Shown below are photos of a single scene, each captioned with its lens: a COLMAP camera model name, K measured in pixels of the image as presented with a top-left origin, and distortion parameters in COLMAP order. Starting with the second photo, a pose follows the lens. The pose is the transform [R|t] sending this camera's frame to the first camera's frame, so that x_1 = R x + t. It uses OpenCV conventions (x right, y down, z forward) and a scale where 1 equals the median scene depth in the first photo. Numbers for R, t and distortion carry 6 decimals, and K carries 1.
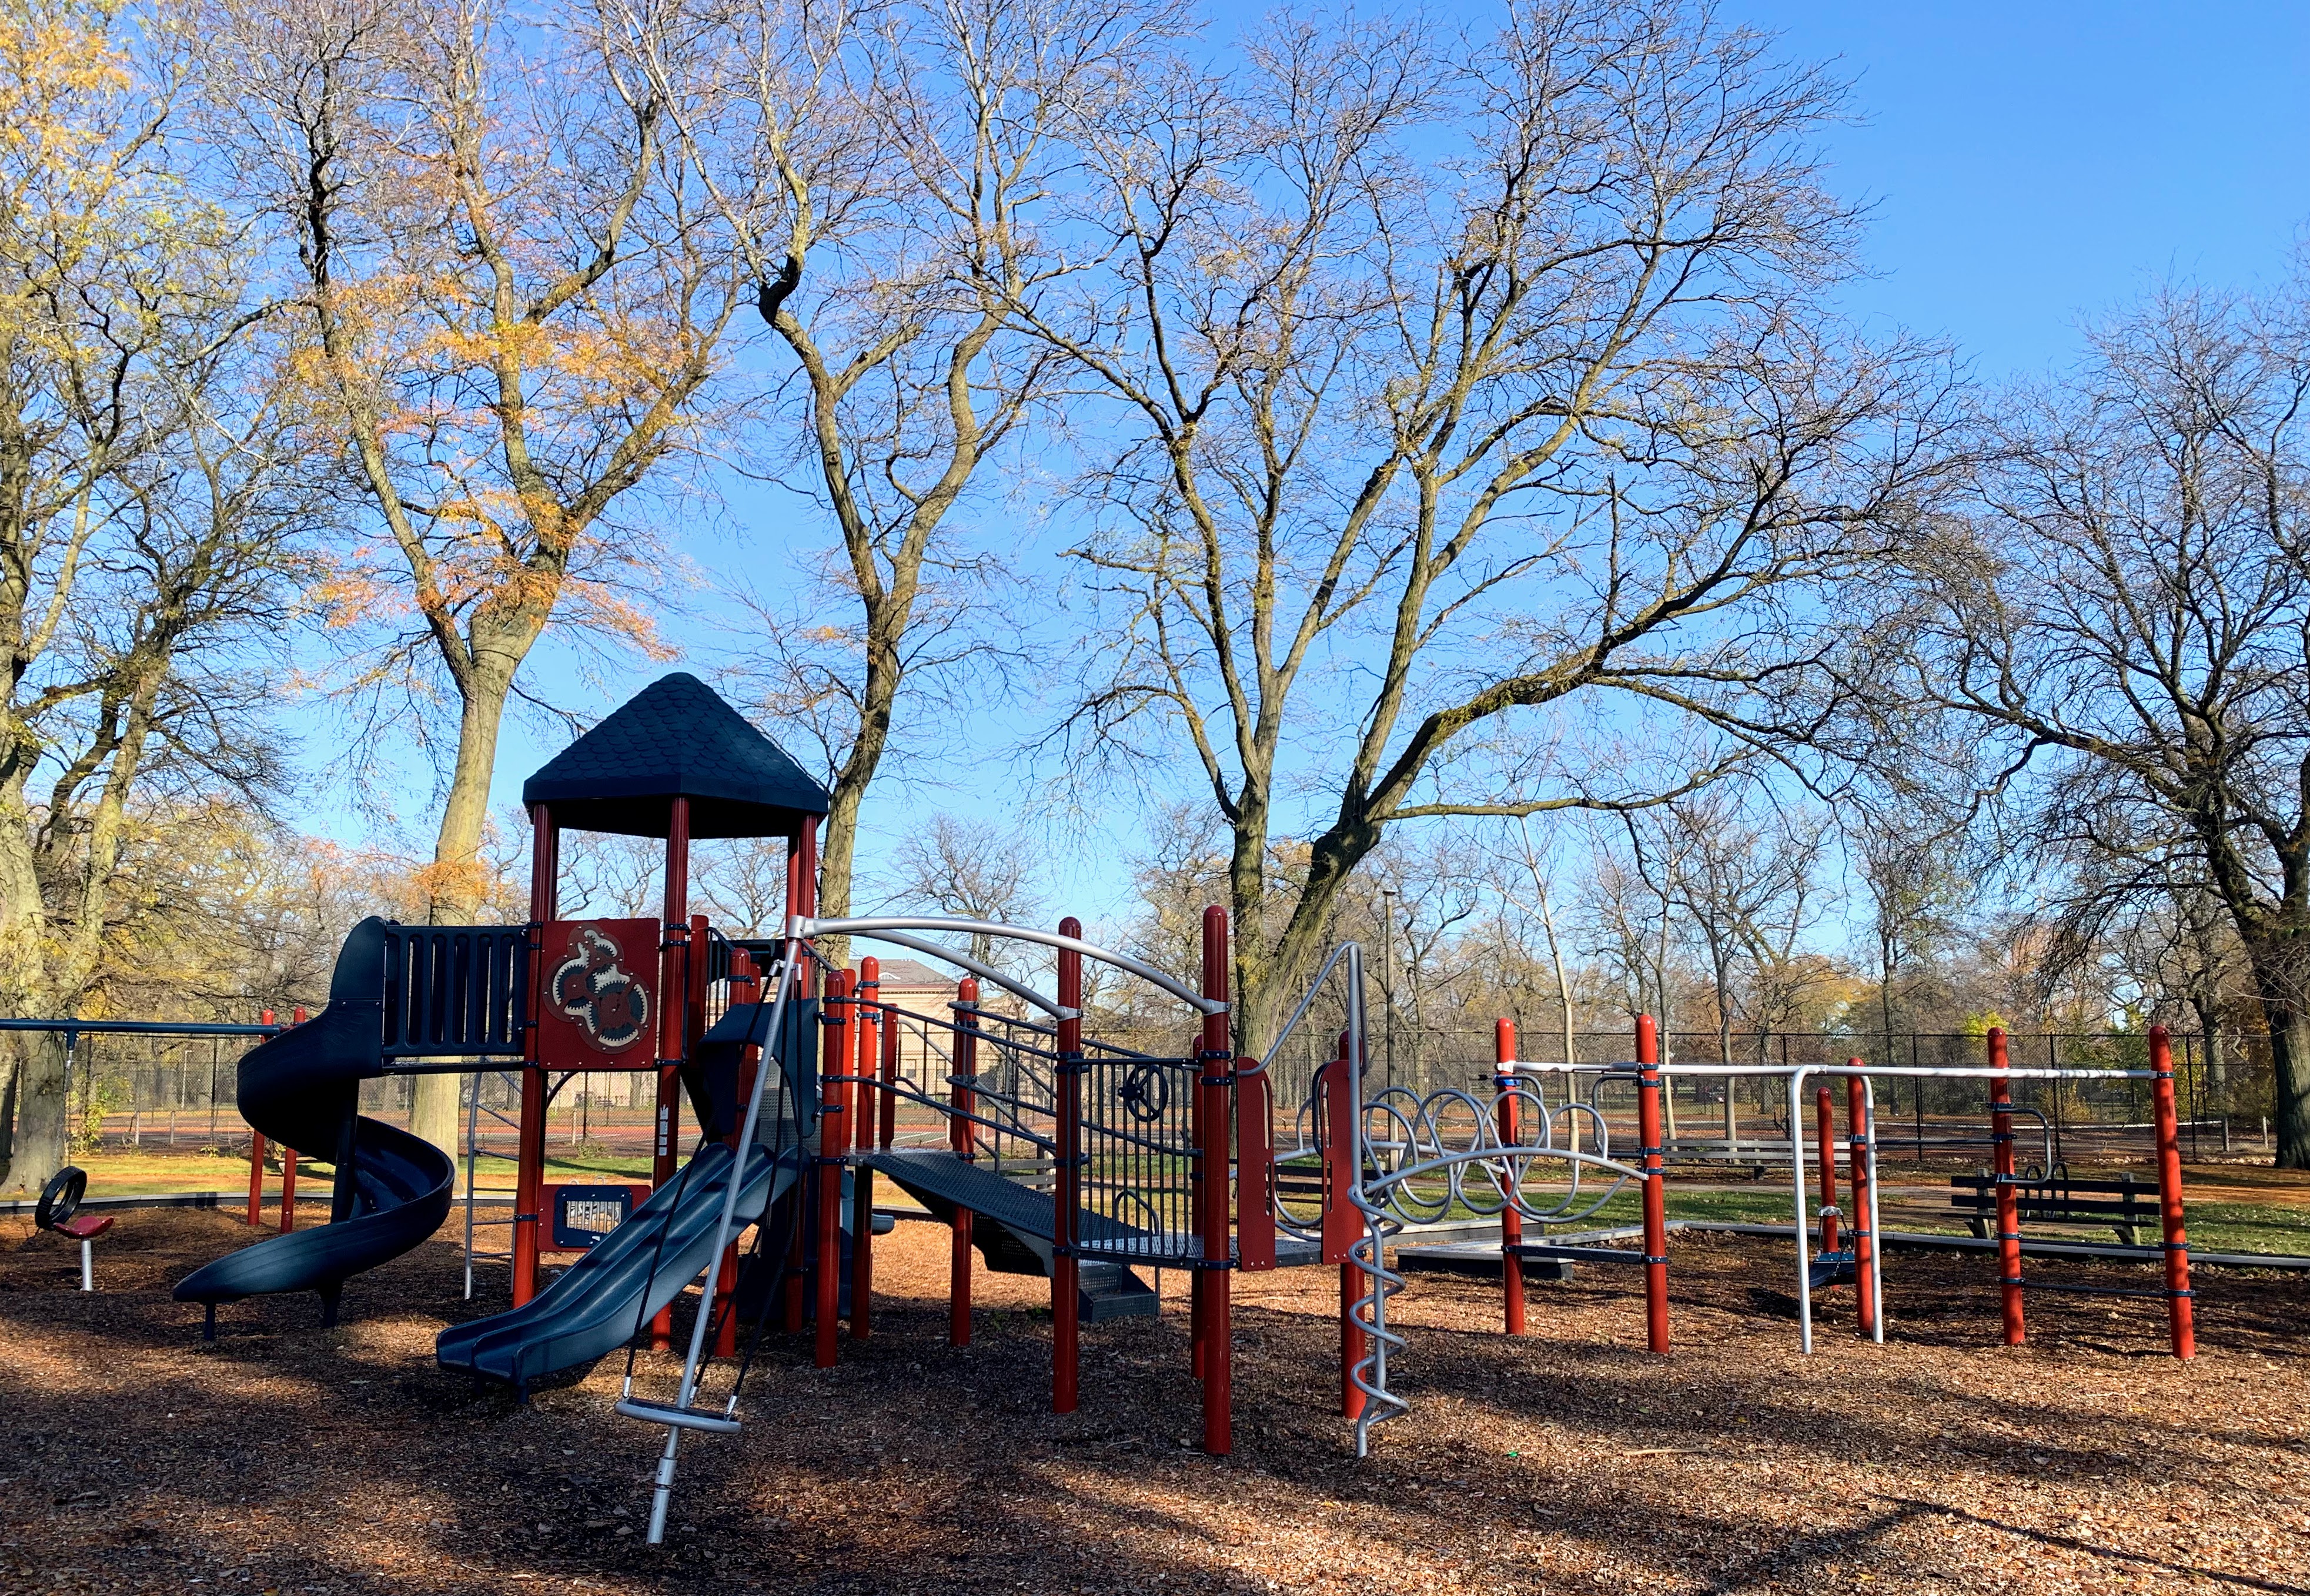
lens RADIAL K [[1768.6, 0, 1156.3], [0, 1768.6, 835.6], [0, 0, 1]] dist [0.127591, -0.236671]
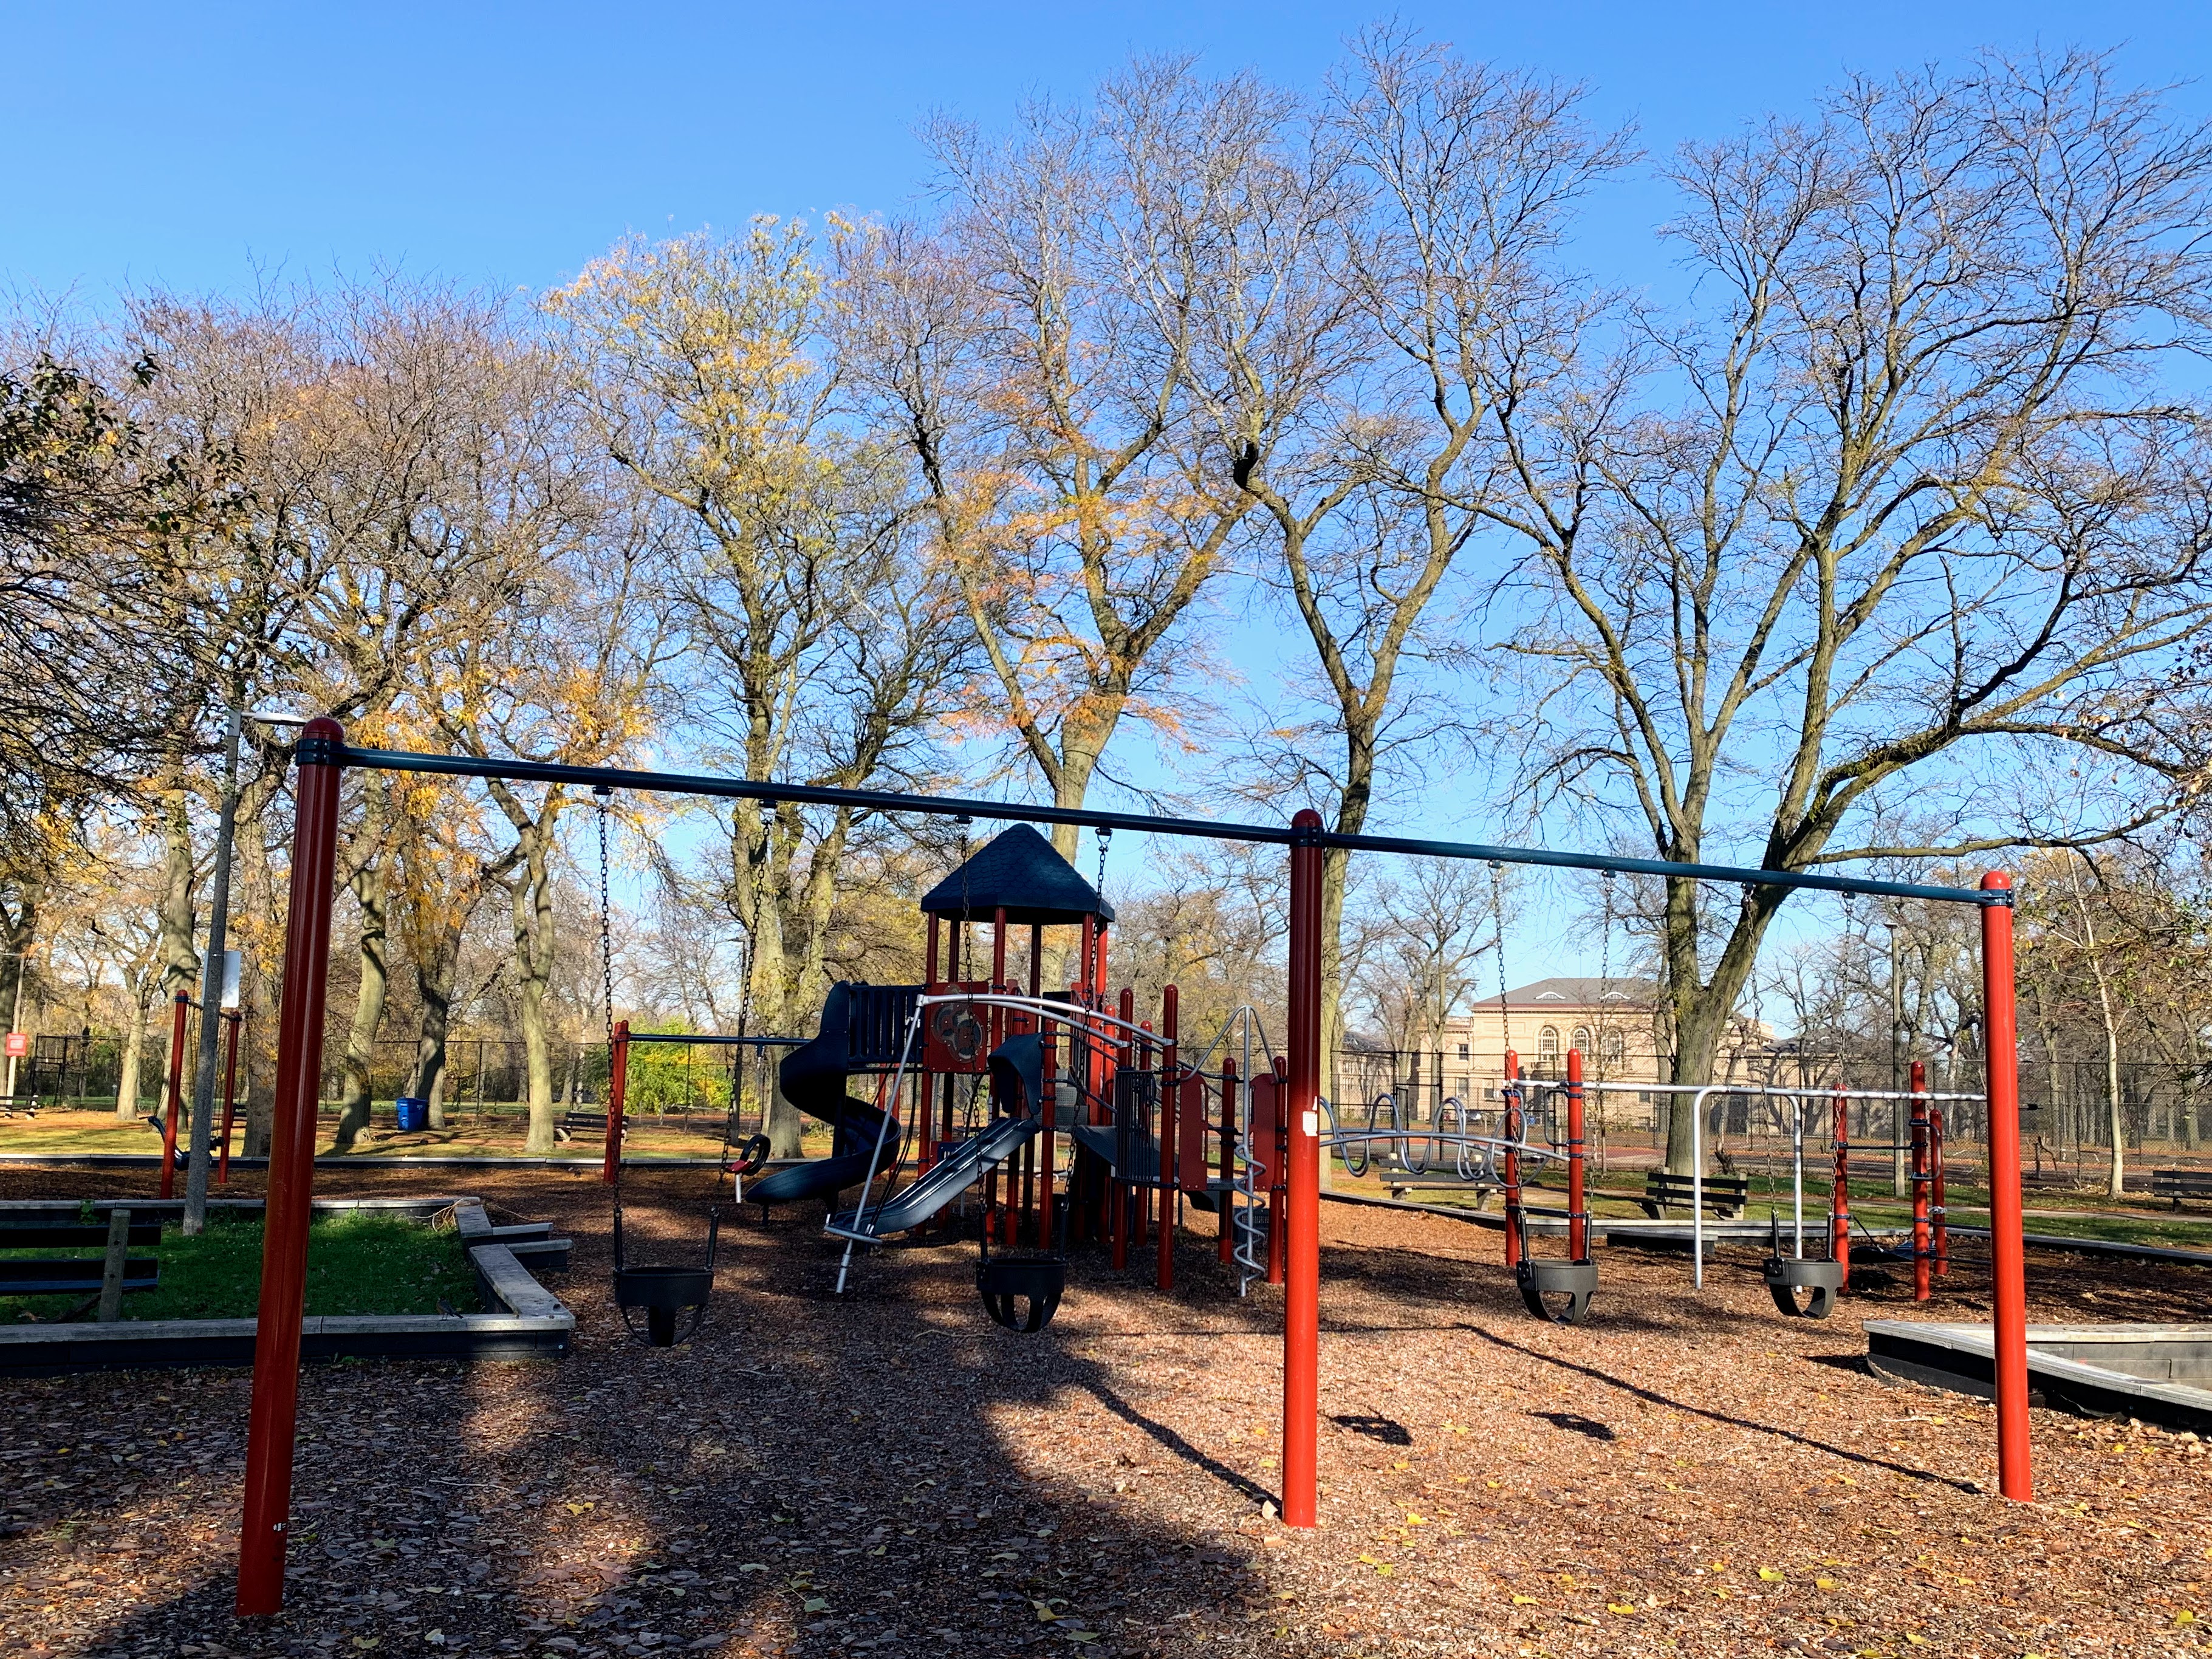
lens RADIAL K [[1650.4, 0, 1097.8], [0, 1650.4, 880.2], [0, 0, 1]] dist [0.008025, -0.003632]
pose [[0.921765, -0.026136, -0.386868, 0.122783], [0.028798, 0.999585, 0.001085, -0.013518], [0.386679, -0.012141, 0.922134, -0.106786]]
